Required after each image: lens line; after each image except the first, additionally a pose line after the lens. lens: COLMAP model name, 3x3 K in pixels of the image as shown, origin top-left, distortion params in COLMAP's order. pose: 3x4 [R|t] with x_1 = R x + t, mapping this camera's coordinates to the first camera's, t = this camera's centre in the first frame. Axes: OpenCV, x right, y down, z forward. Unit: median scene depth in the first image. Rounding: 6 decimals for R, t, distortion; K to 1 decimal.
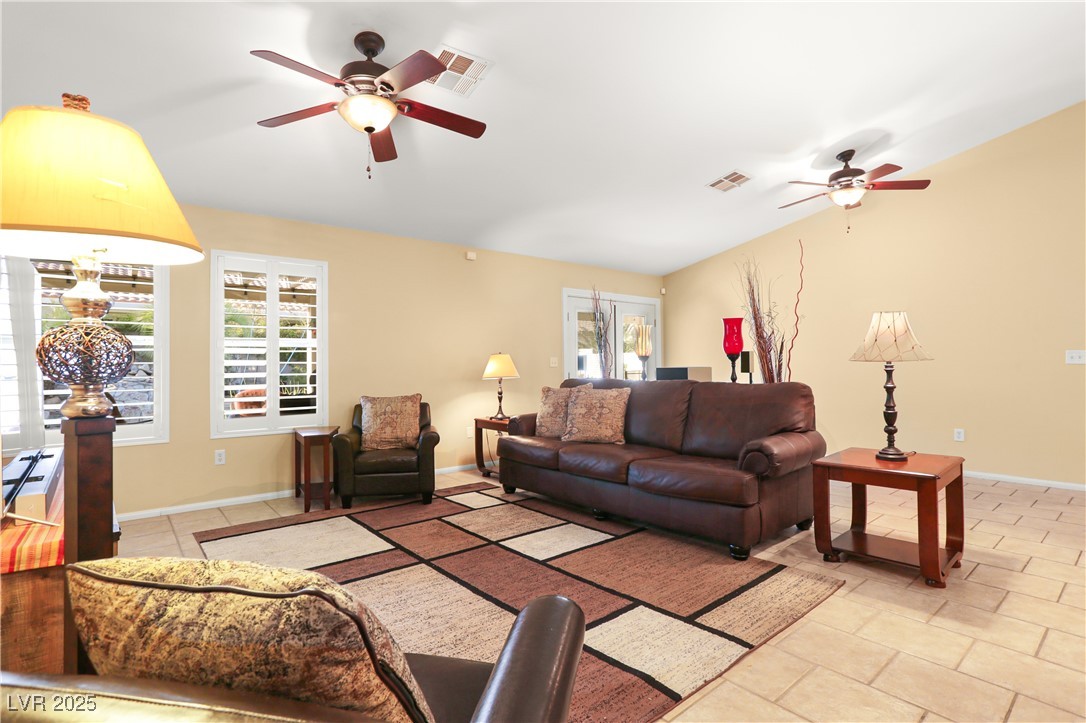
lens RADIAL K [[532.8, 0, 541.0], [0, 532.8, 359.5], [0, 0, 1]] dist [-0.062103, 0.034186]
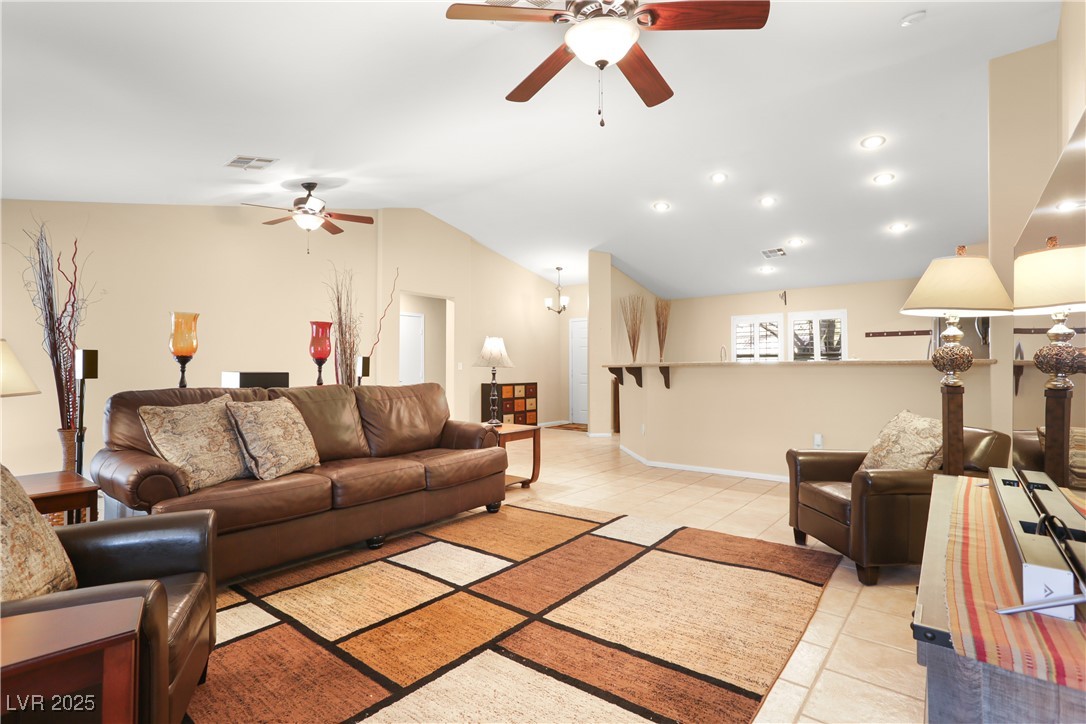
lens RADIAL K [[532.2, 0, 542.0], [0, 532.2, 367.3], [0, 0, 1]] dist [-0.061543, 0.047484]
pose [[-0.198061, 0.017116, 0.980040, -0.856437], [-0.007820, 0.999788, -0.019042, 0.028087], [-0.980159, -0.011436, -0.197885, 0.999479]]
